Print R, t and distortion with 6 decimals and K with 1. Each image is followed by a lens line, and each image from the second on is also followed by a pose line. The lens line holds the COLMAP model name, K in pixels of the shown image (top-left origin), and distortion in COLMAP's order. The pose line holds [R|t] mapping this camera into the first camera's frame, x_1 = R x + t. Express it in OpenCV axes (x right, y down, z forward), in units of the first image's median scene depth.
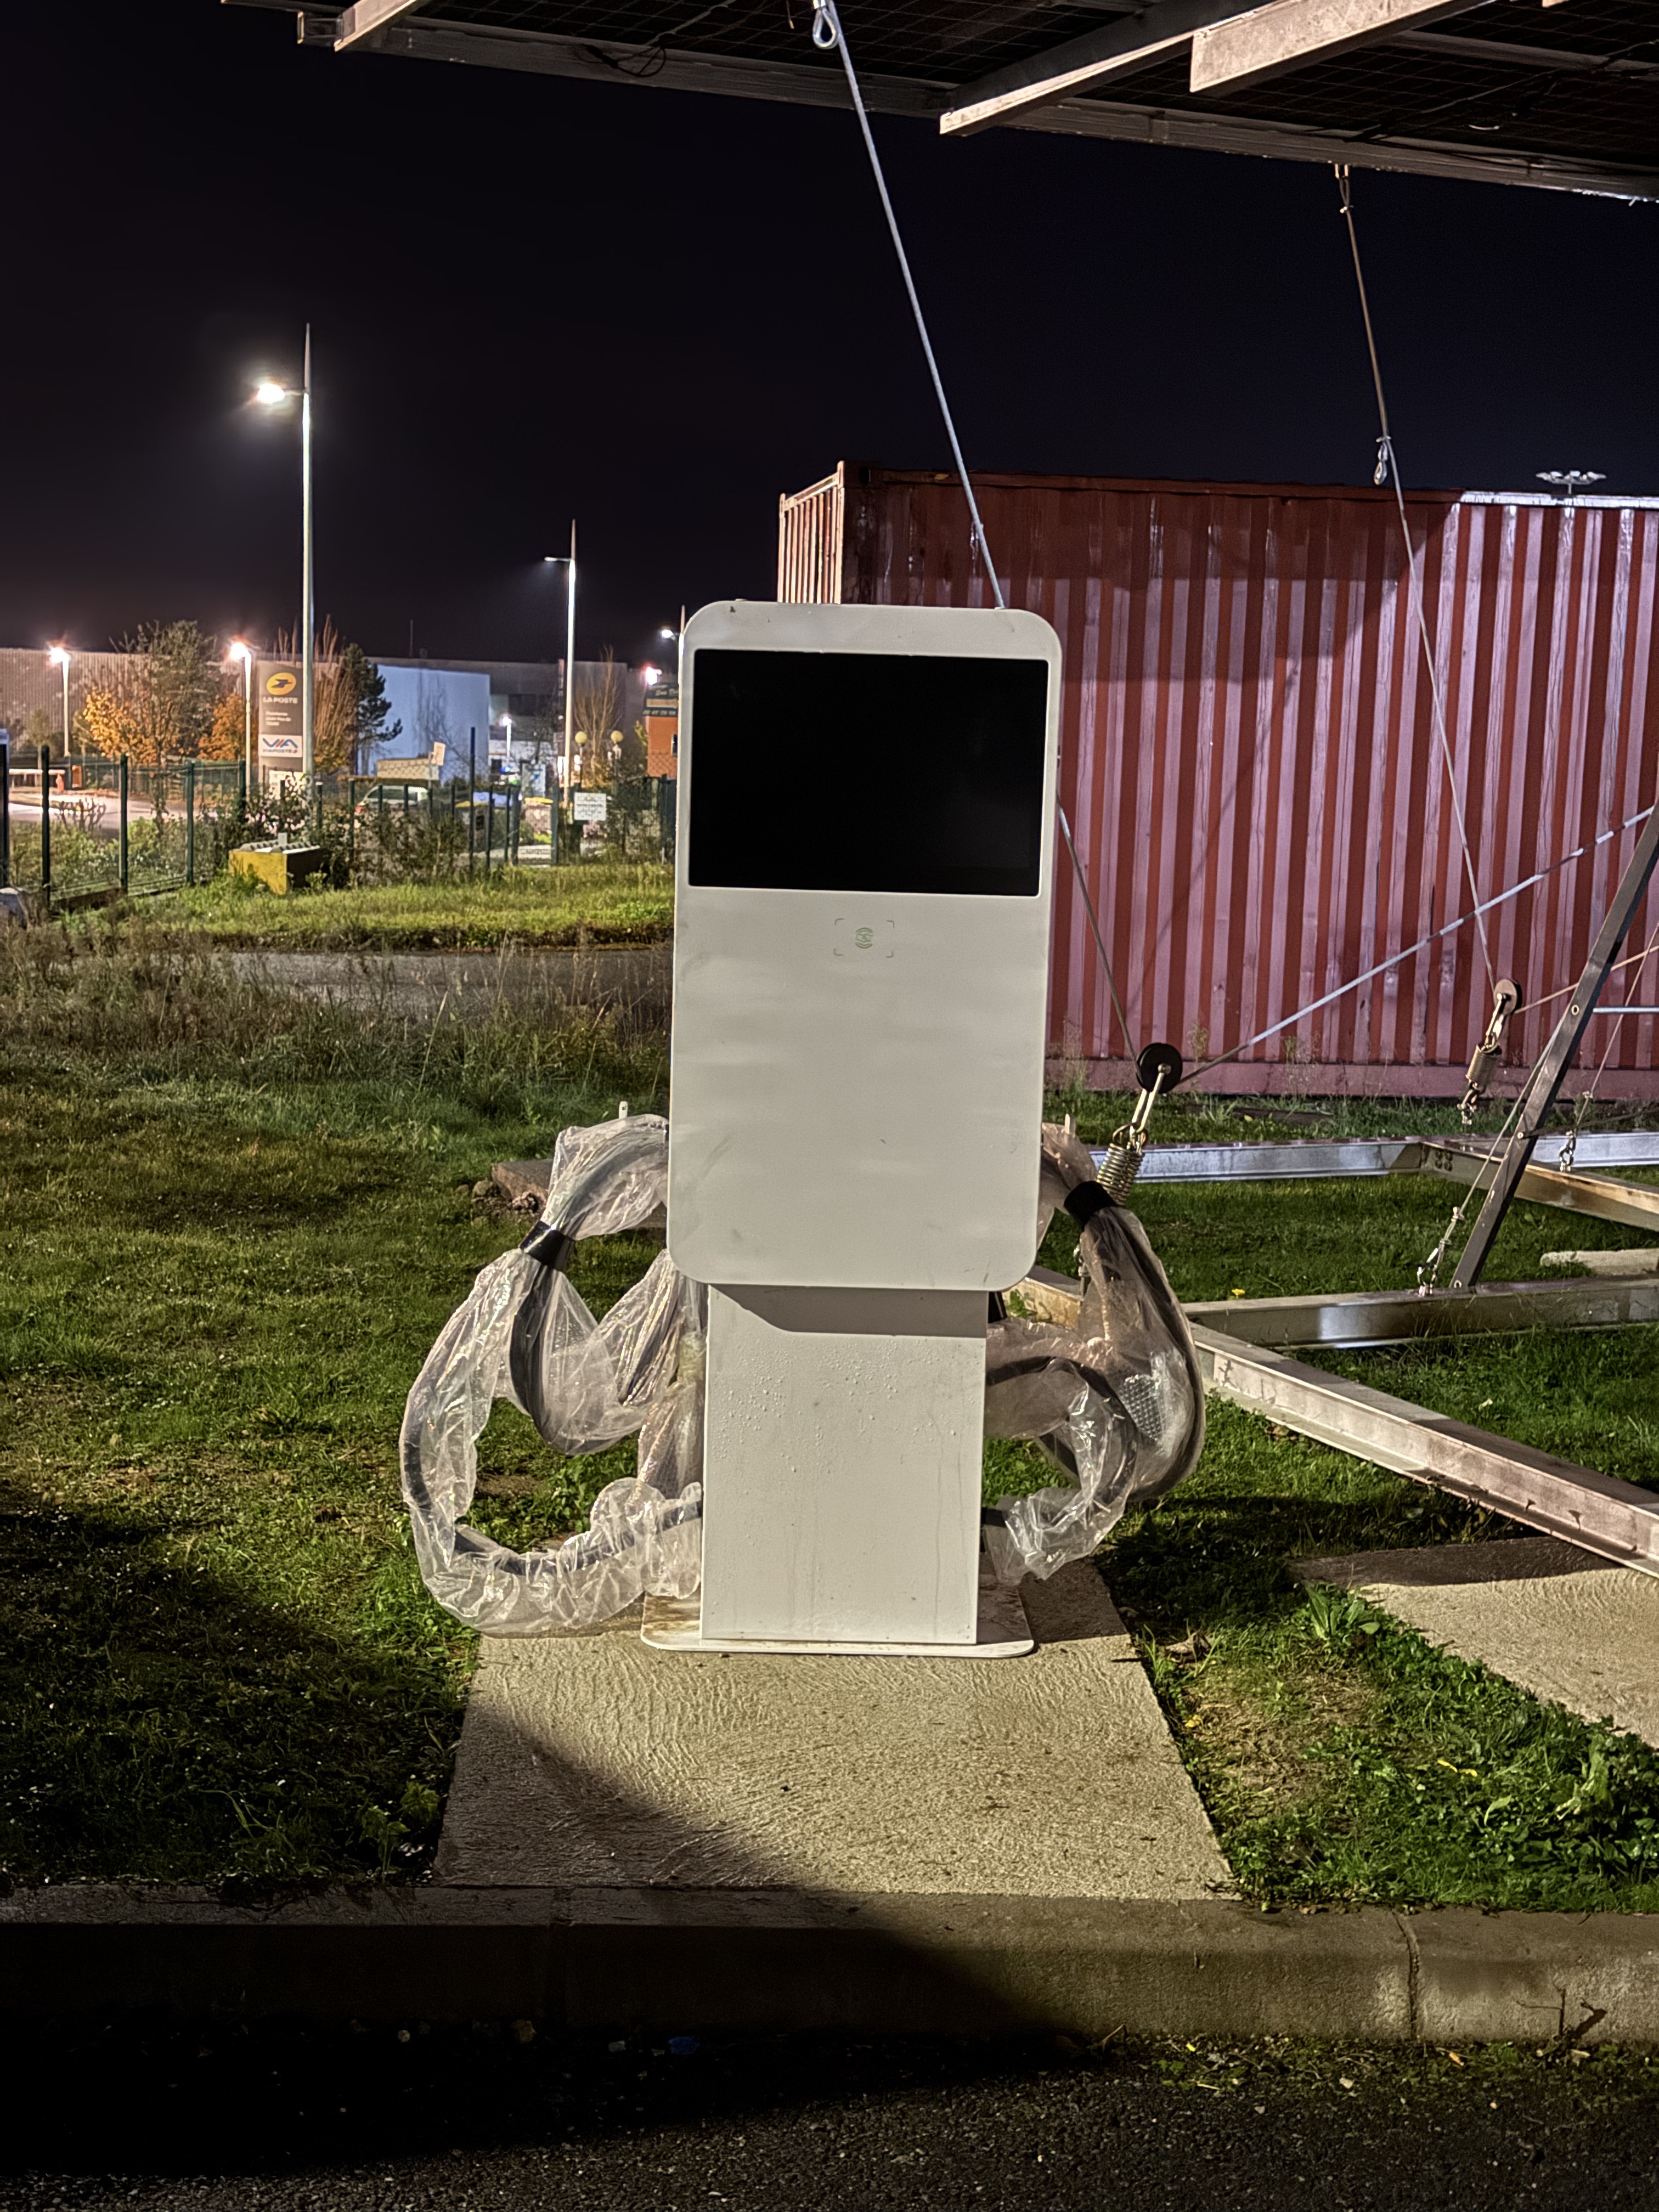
lens RADIAL K [[2937.2, 0, 829.5], [0, 2937.2, 1106.0], [0, 0, 1]] dist [0.178055, 0.017180]
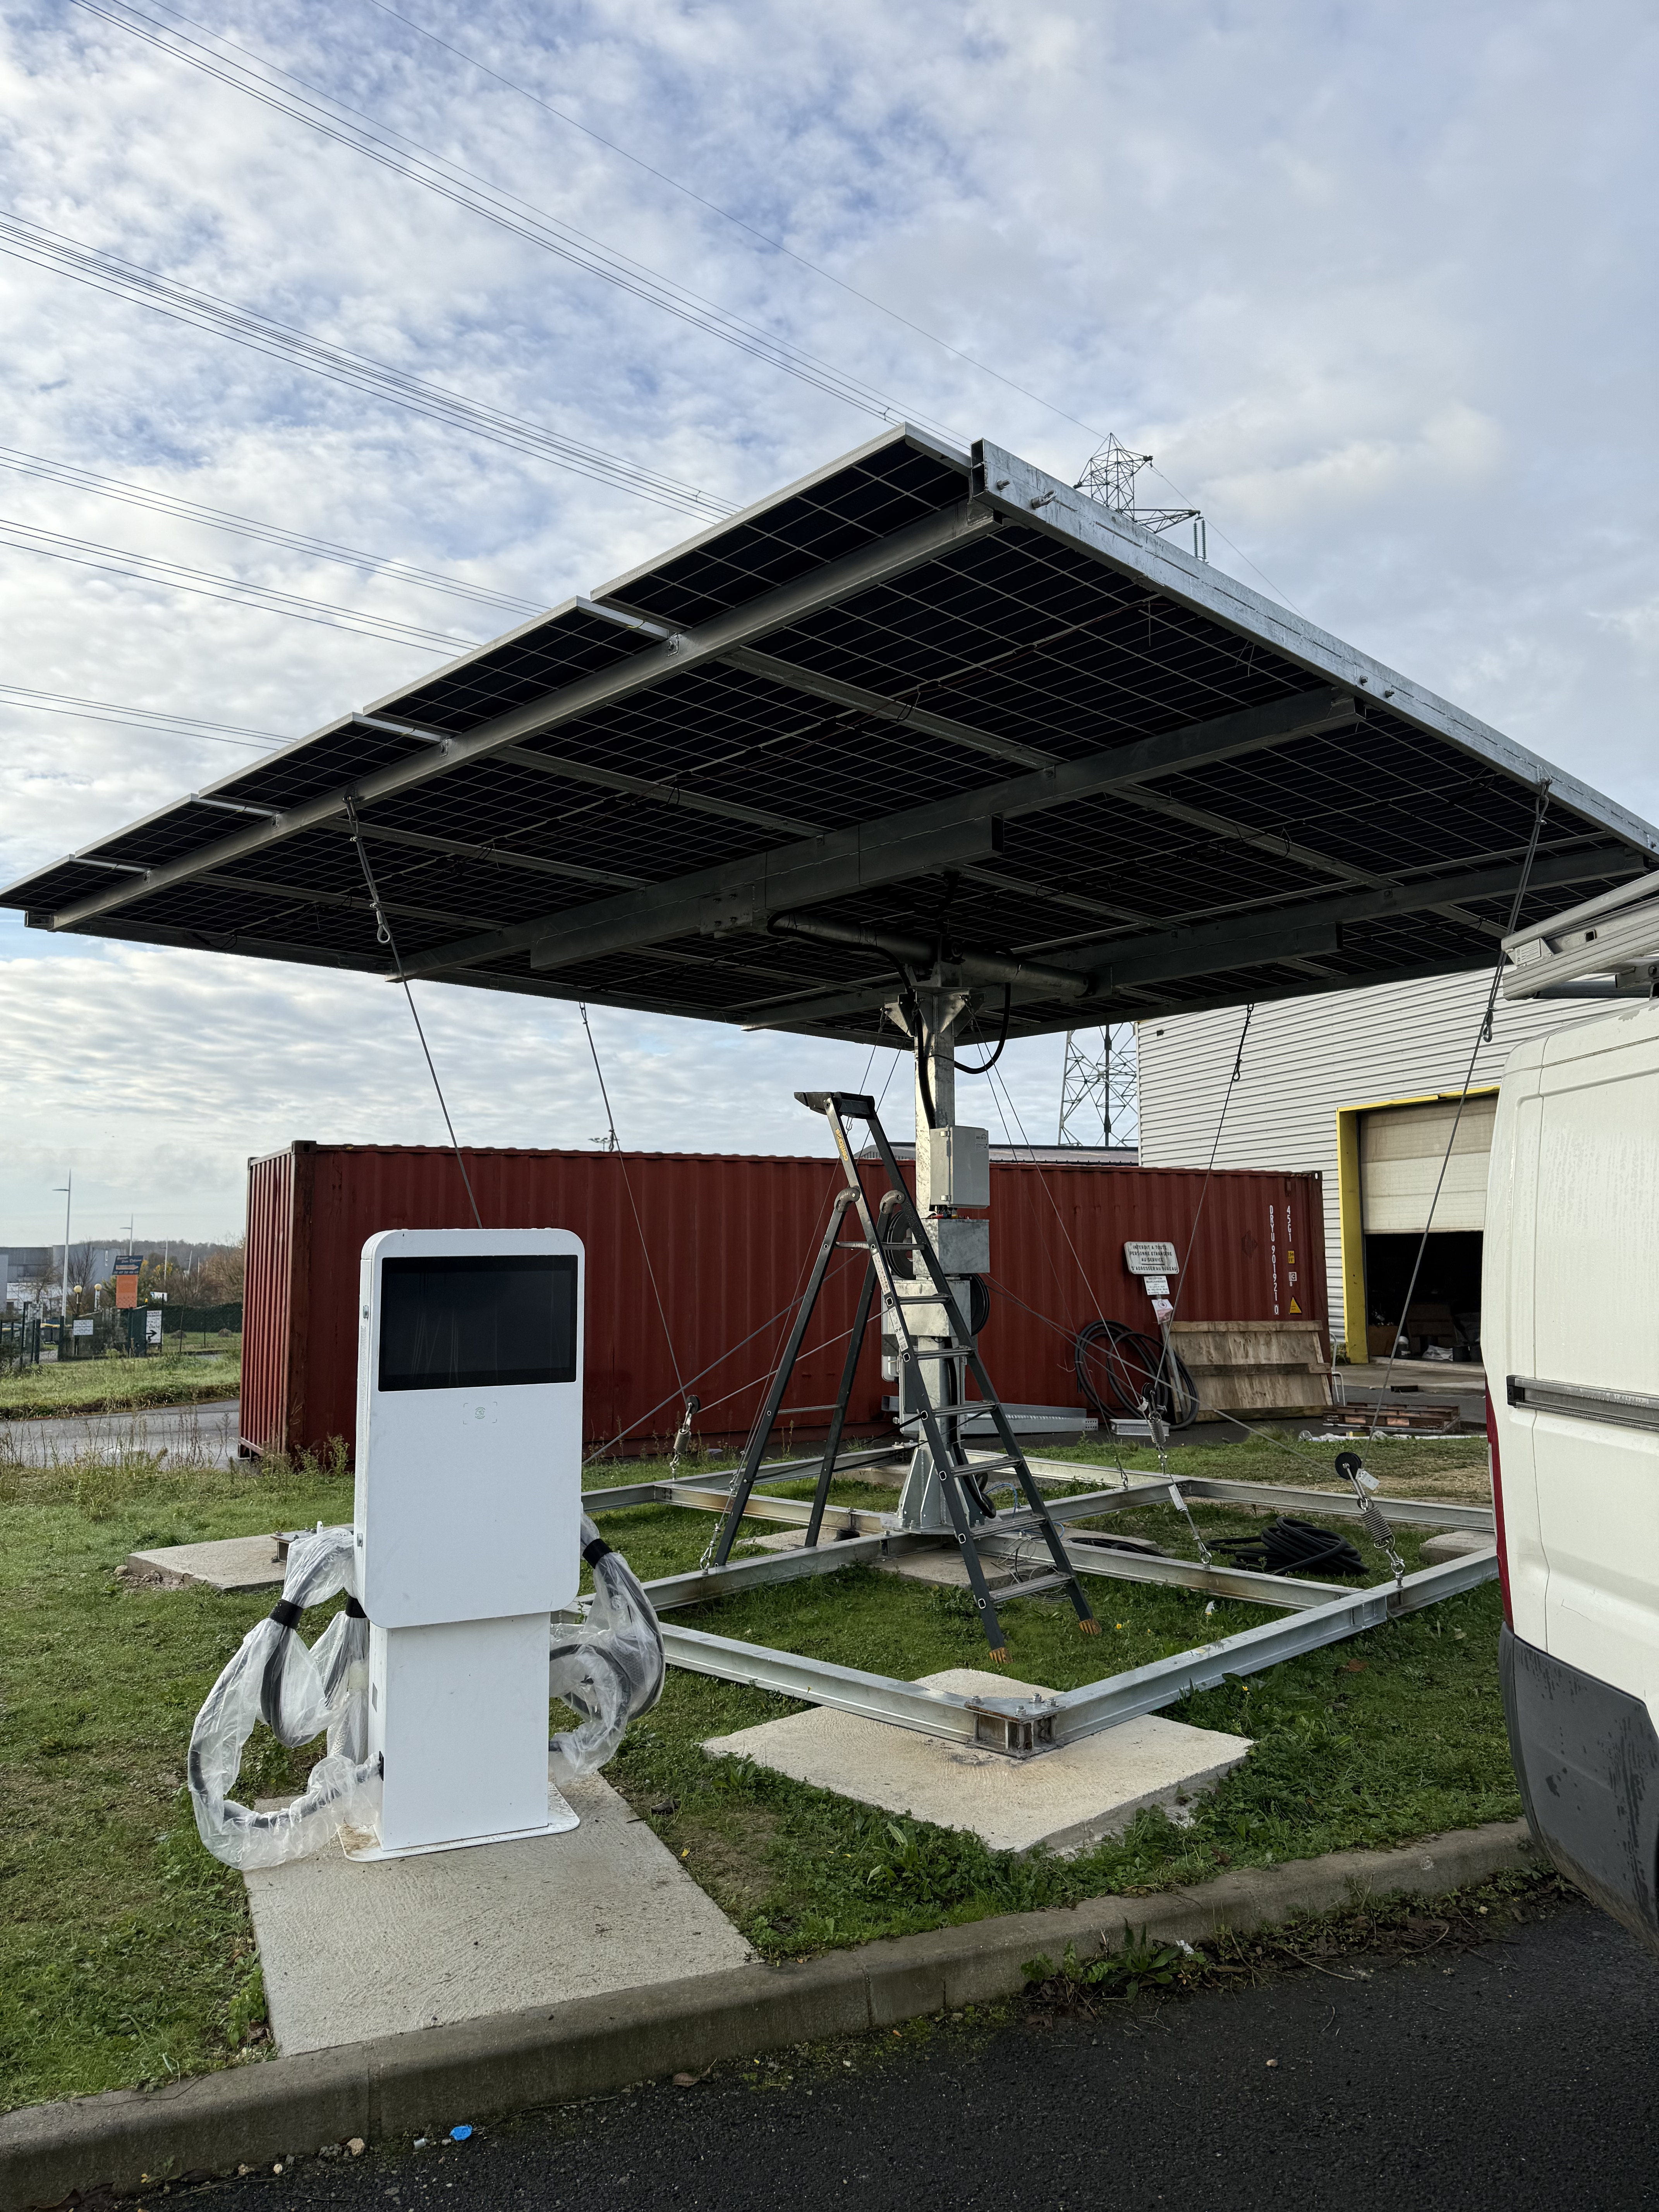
lens RADIAL K [[1529.4, 0, 829.5], [0, 1529.4, 1106.0], [0, 0, 1]] dist [0.019204, 0.000177]
pose [[0.940438, -0.006644, 0.339900, -0.099311], [0.084156, 0.973241, -0.213820, -0.020660], [-0.329384, 0.229689, 0.915832, 0.032937]]
